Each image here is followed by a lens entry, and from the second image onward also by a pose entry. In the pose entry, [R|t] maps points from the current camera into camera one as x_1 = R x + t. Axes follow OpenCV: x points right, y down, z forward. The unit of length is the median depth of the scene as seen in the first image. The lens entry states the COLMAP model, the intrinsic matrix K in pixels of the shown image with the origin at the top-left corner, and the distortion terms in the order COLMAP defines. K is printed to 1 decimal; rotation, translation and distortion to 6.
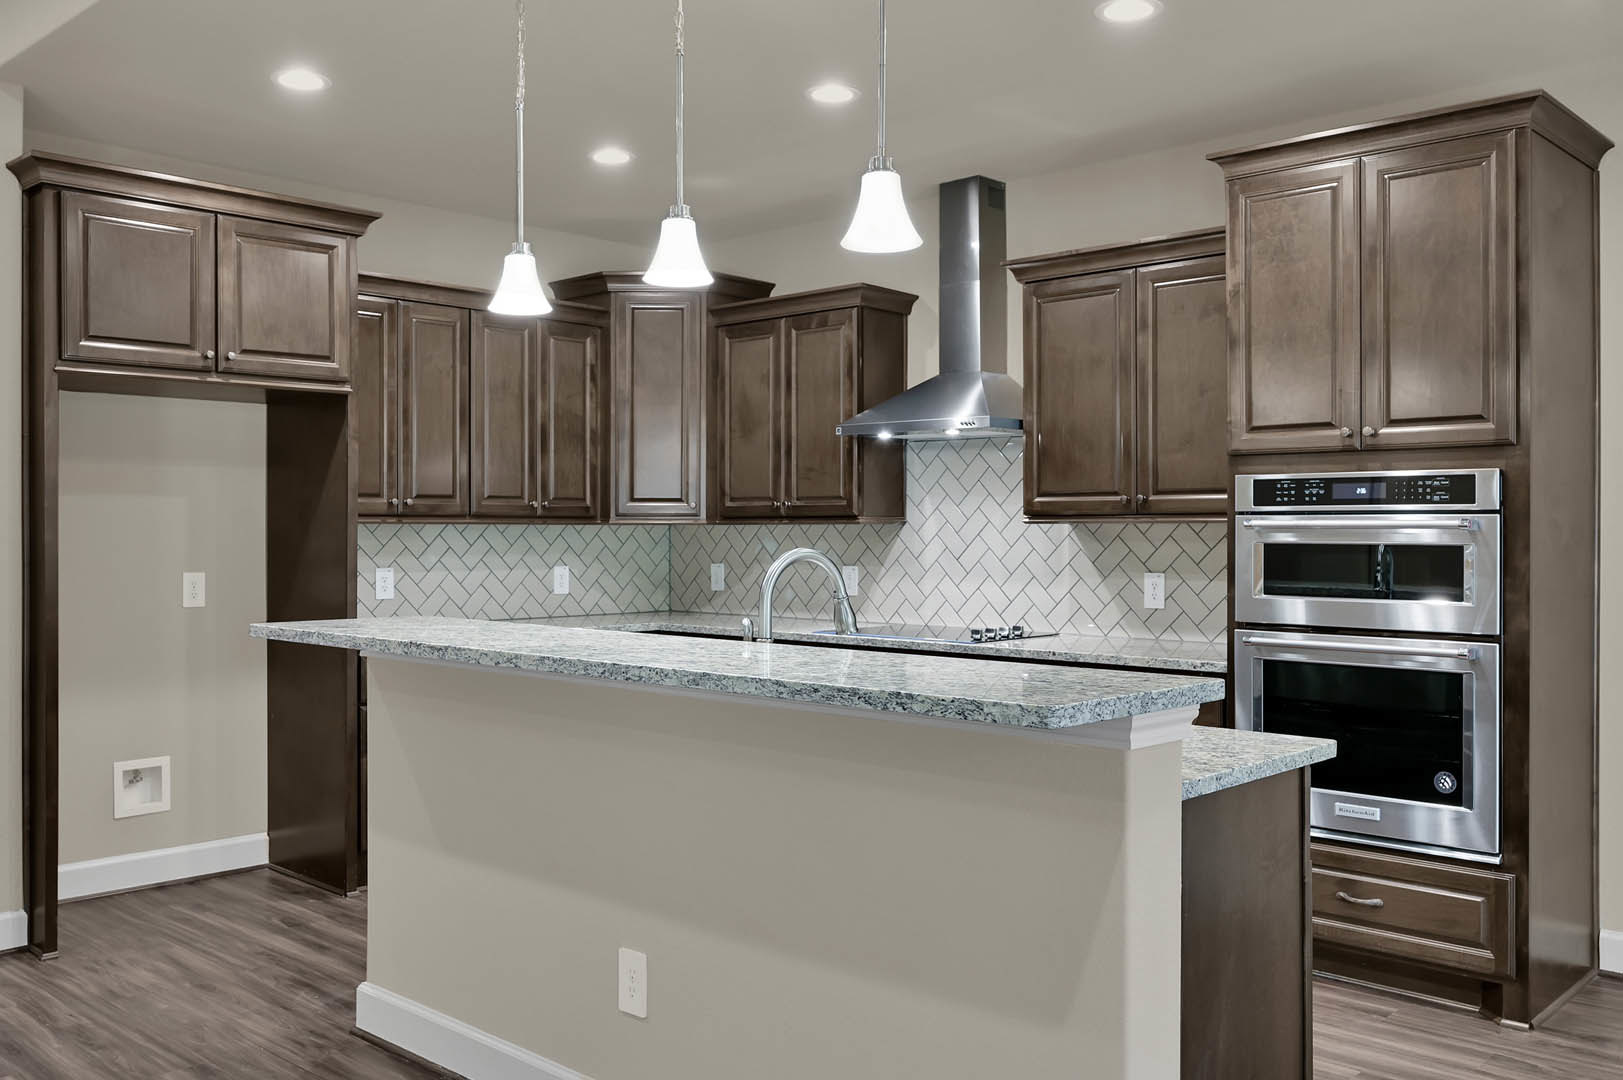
lens RADIAL K [[1456.4, 0, 811.5], [0, 1456.4, 540.0], [0, 0, 1]] dist [-0.020821, -0.007050]
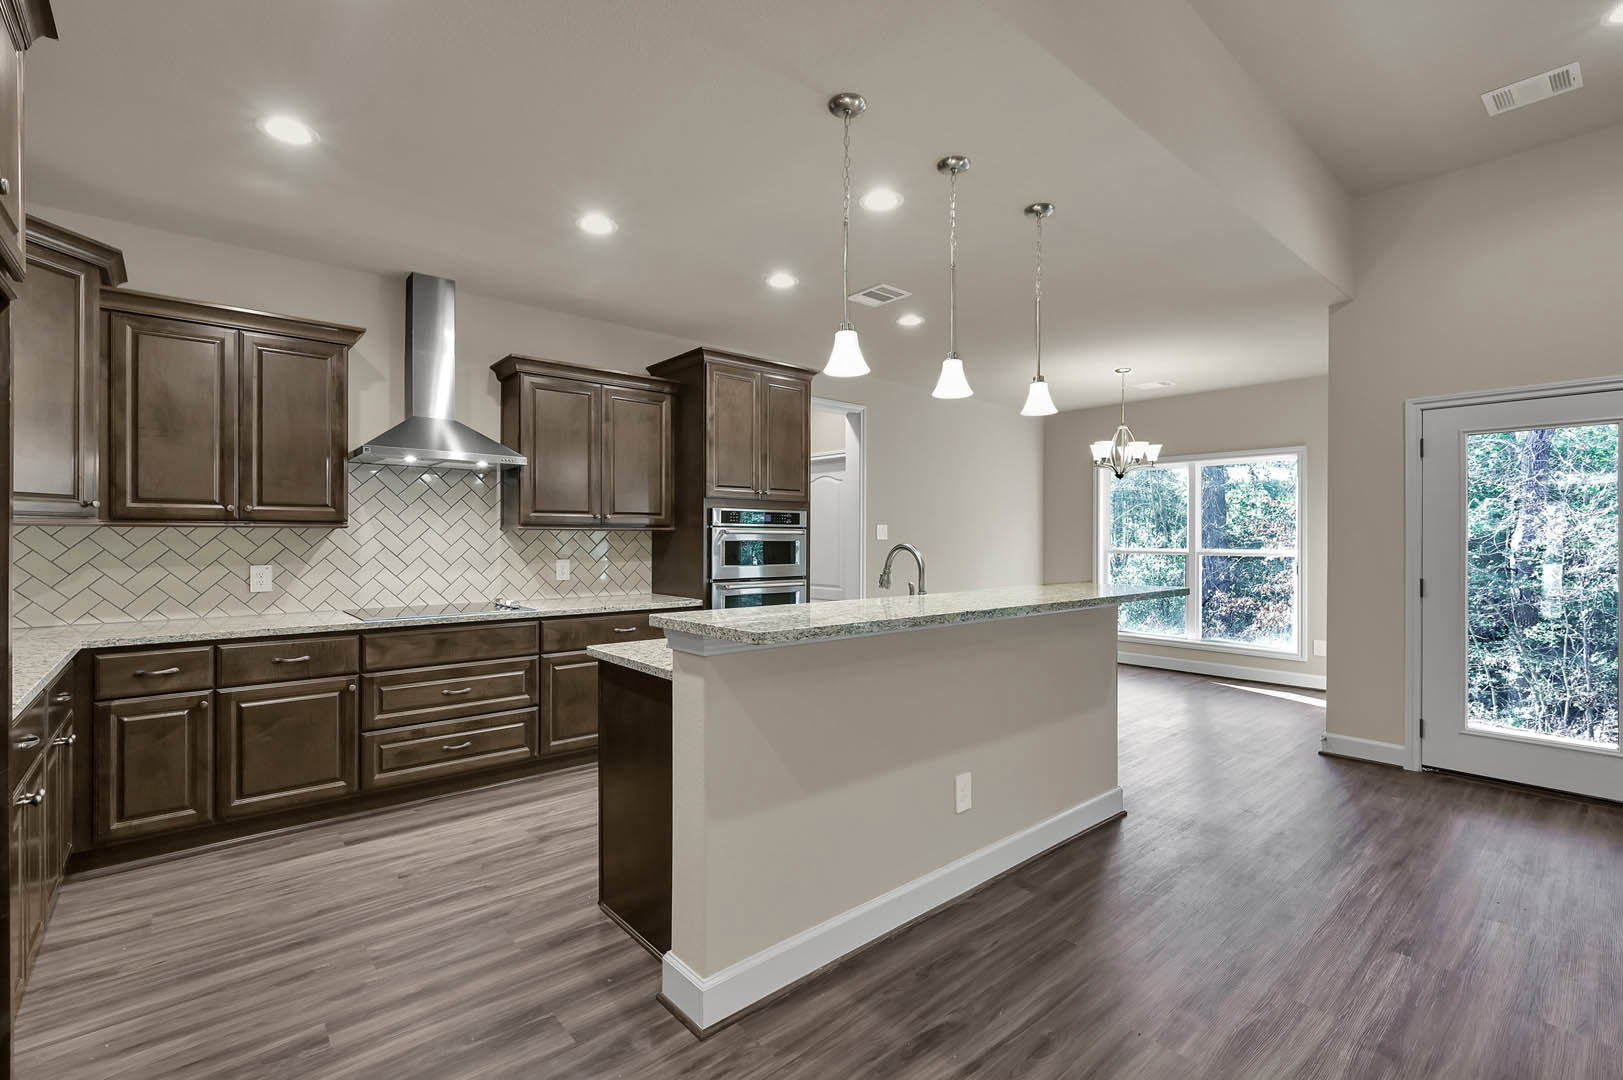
lens RADIAL K [[705.0, 0, 811.5], [0, 705.0, 540.0], [0, 0, 1]] dist [0.001982, 0.000088]
pose [[0.108610, -0.003124, 0.994079, -0.533715], [0.004563, 0.999986, 0.002644, -0.001189], [-0.994074, 0.004249, 0.108623, 0.591050]]
